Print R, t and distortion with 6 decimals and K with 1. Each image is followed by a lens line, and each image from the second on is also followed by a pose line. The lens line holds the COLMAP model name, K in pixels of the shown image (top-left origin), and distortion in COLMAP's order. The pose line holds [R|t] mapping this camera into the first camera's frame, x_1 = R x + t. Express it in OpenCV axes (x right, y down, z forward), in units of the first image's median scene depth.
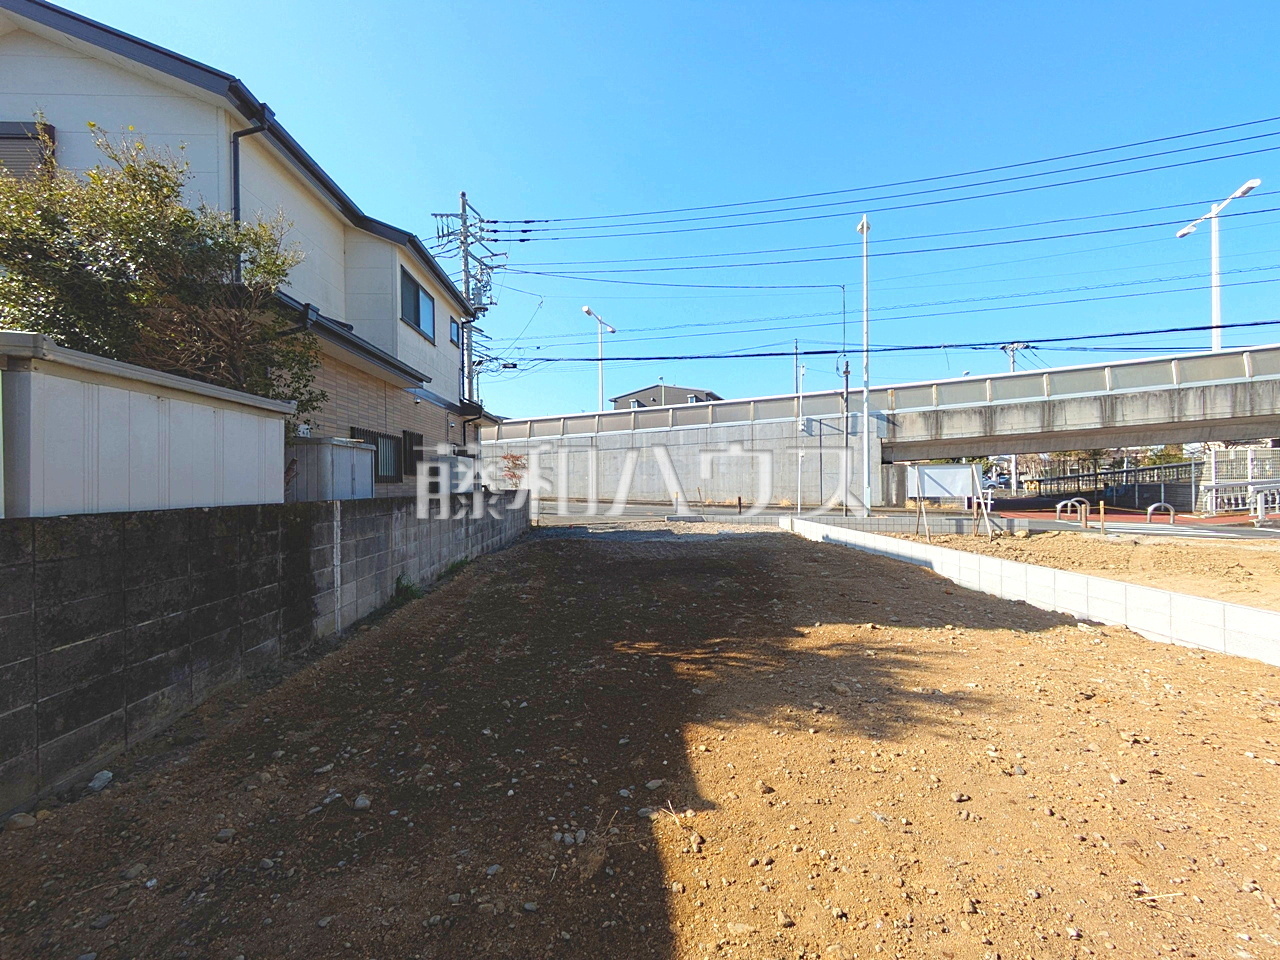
lens RADIAL K [[500.4, 0, 642.2], [0, 500.4, 482.6], [0, 0, 1]] dist [-0.002668, -0.000301]
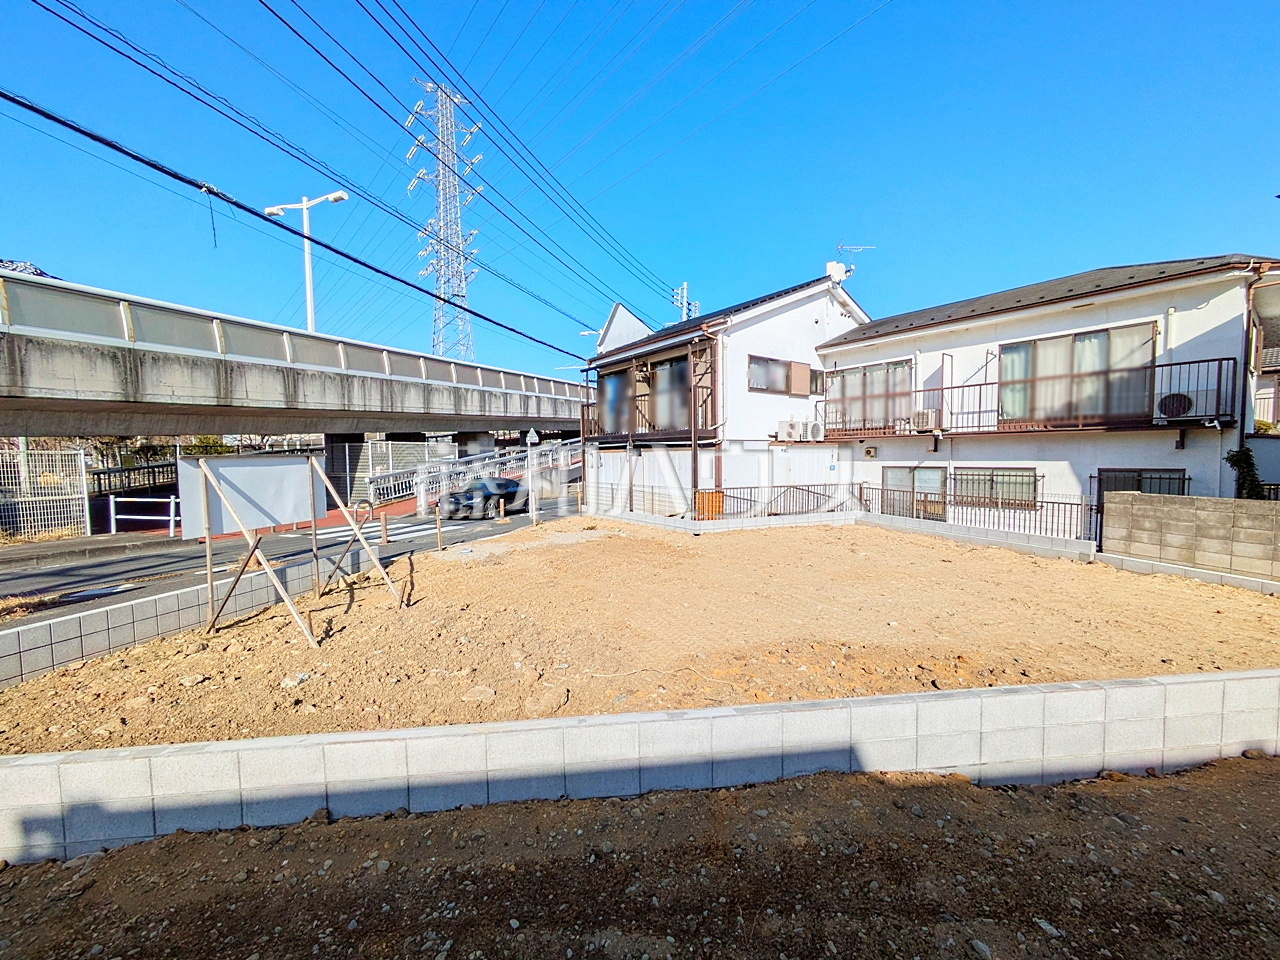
lens RADIAL K [[502.7, 0, 642.7], [0, 502.7, 480.1], [0, 0, 1]] dist [-0.006338, 0.003209]
pose [[-0.045607, -0.040171, 0.998151, 0.094621], [0.015647, 0.999040, 0.040921, -0.018953], [-0.998837, 0.017485, -0.044935, 0.458569]]
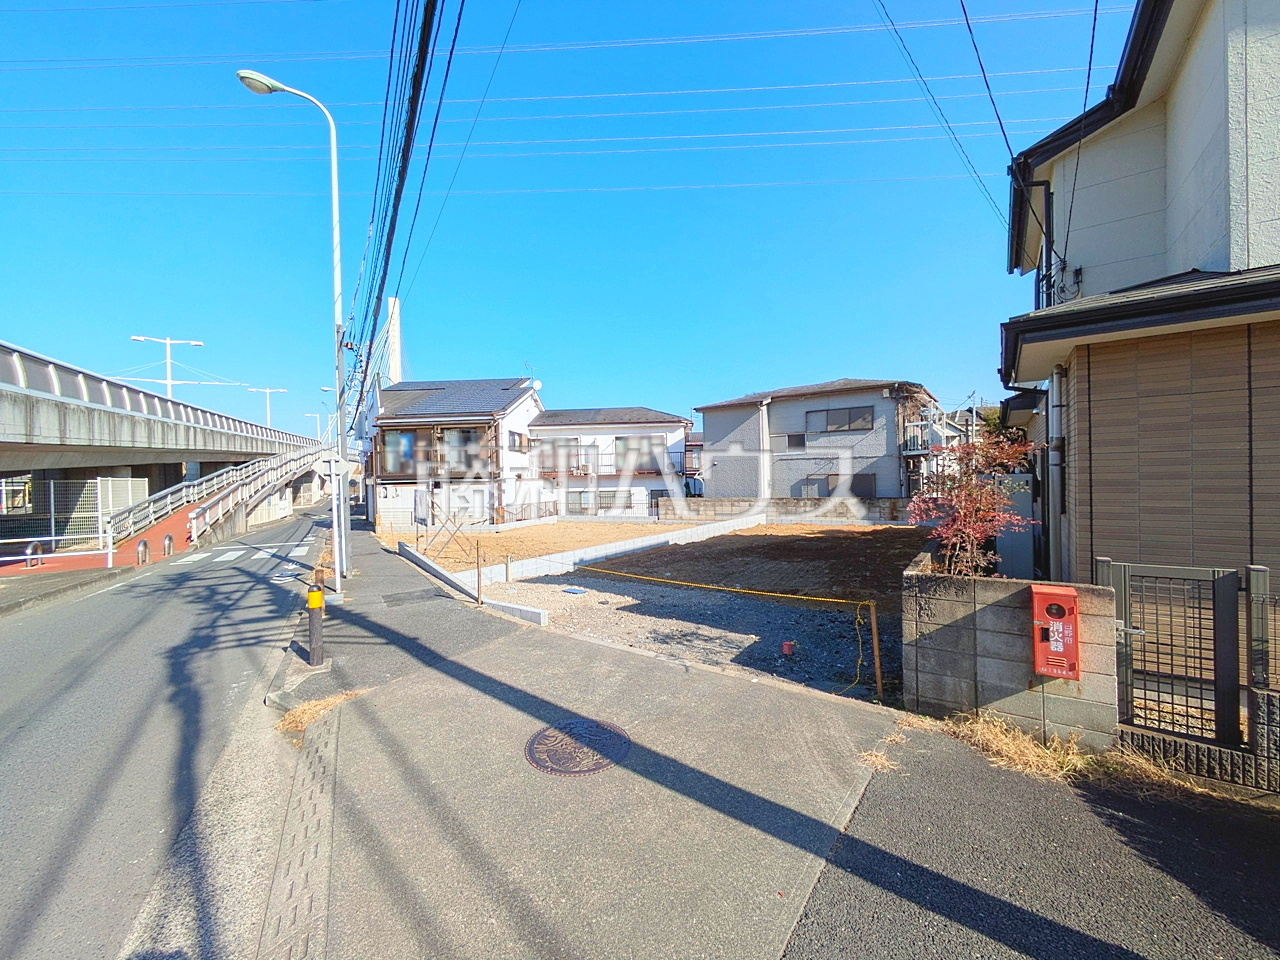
lens RADIAL K [[500.4, 0, 642.2], [0, 500.4, 482.6], [0, 0, 1]] dist [-0.002668, -0.000301]
pose [[-0.778558, 0.018353, 0.627304, -0.210504], [0.029124, 0.999552, 0.006904, -0.030990], [-0.626897, 0.023645, -0.778743, 0.988217]]
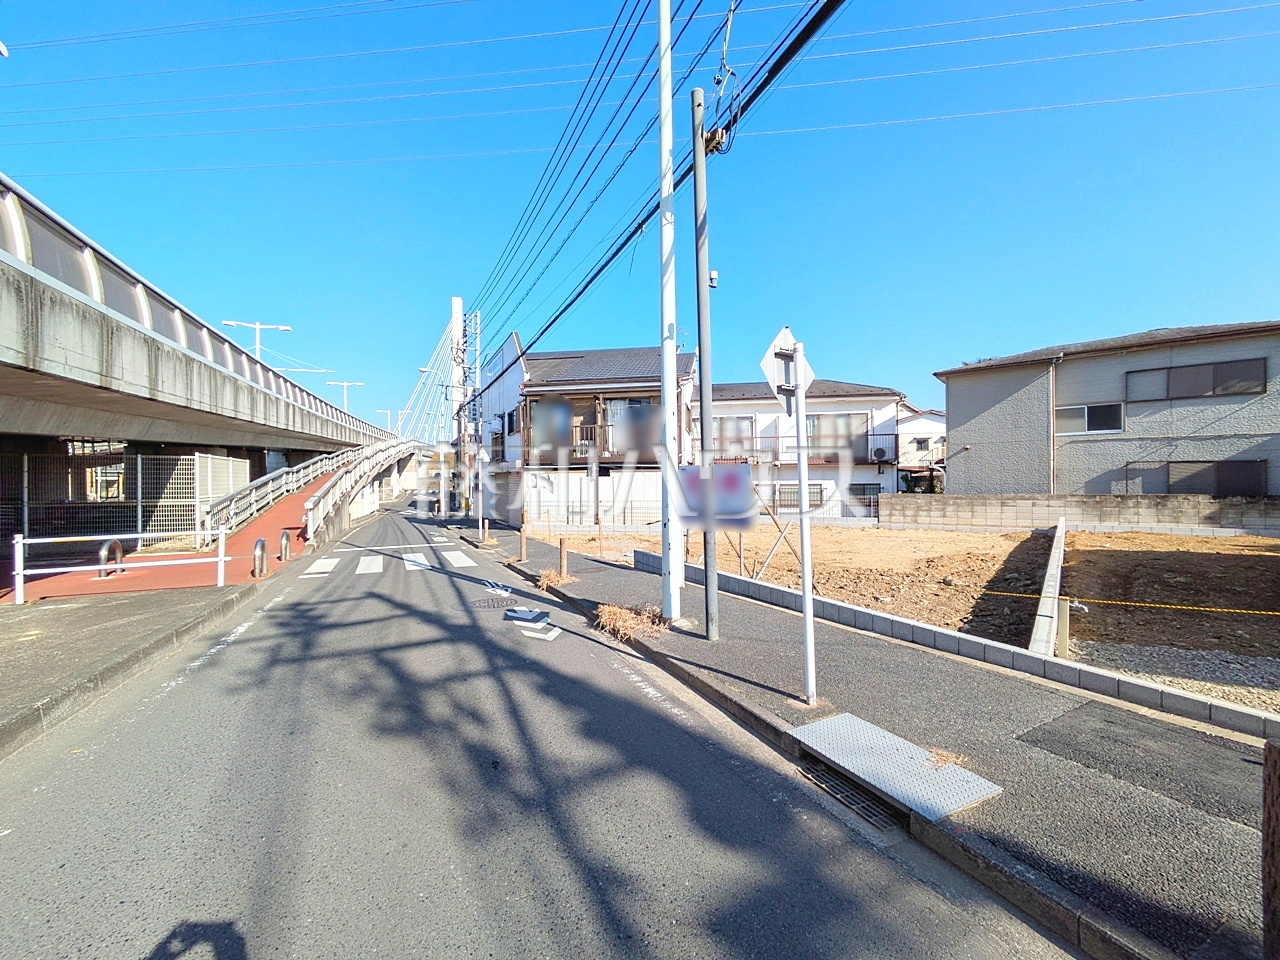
lens RADIAL K [[502.7, 0, 642.7], [0, 502.7, 480.1], [0, 0, 1]] dist [-0.006338, 0.003209]
pose [[-0.720761, 0.014426, 0.693033, 0.183478], [0.017230, 0.999847, -0.002893, -0.014293], [-0.692969, 0.009855, -0.720900, 0.974019]]
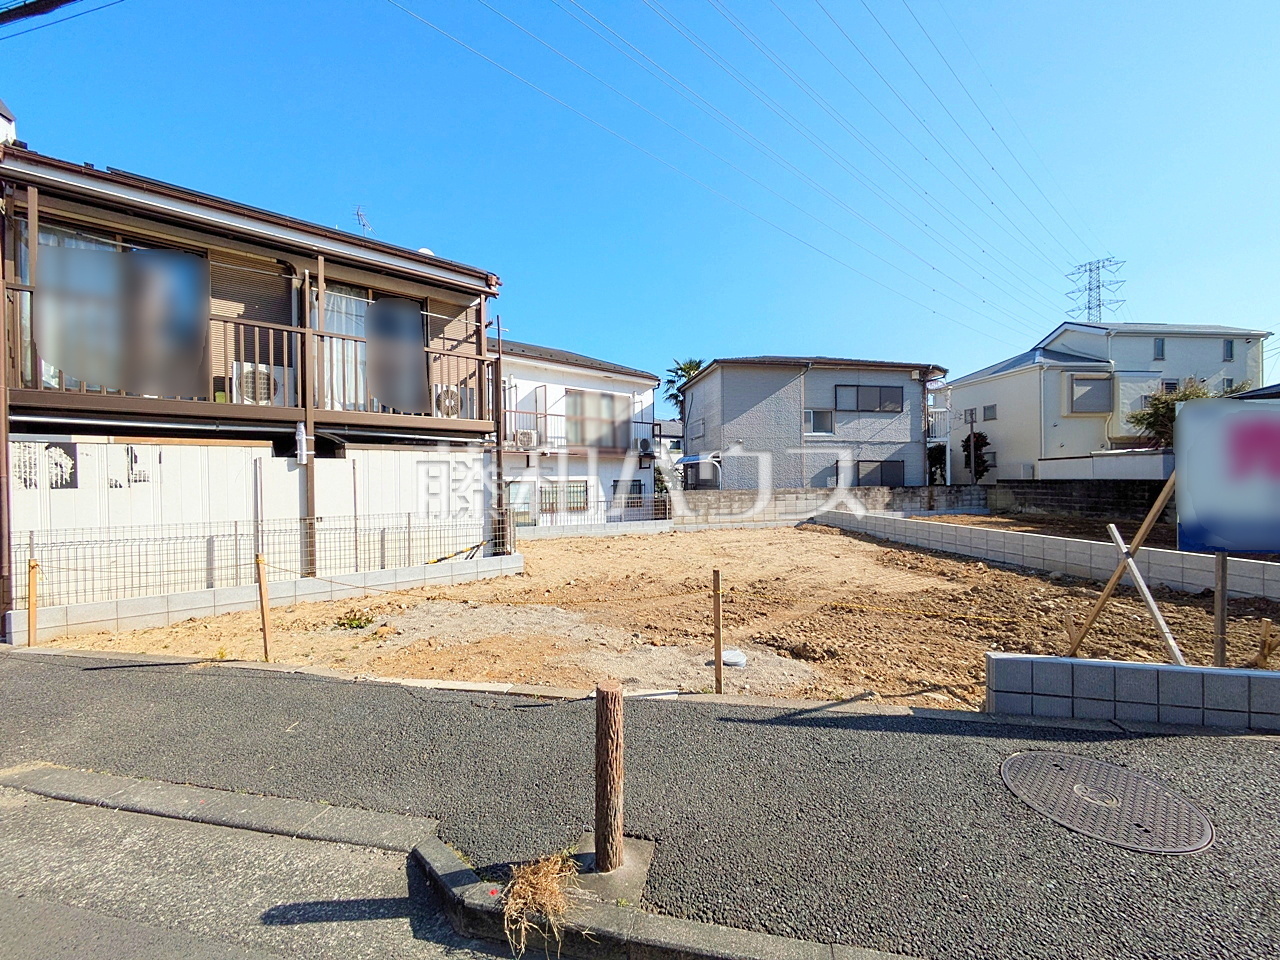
lens RADIAL K [[502.7, 0, 642.7], [0, 502.7, 480.1], [0, 0, 1]] dist [-0.006338, 0.003209]
pose [[-0.994300, 0.017663, -0.105142, 0.615484], [0.017151, 0.999836, 0.005764, -0.007020], [0.105226, 0.003928, -0.994441, 0.789177]]
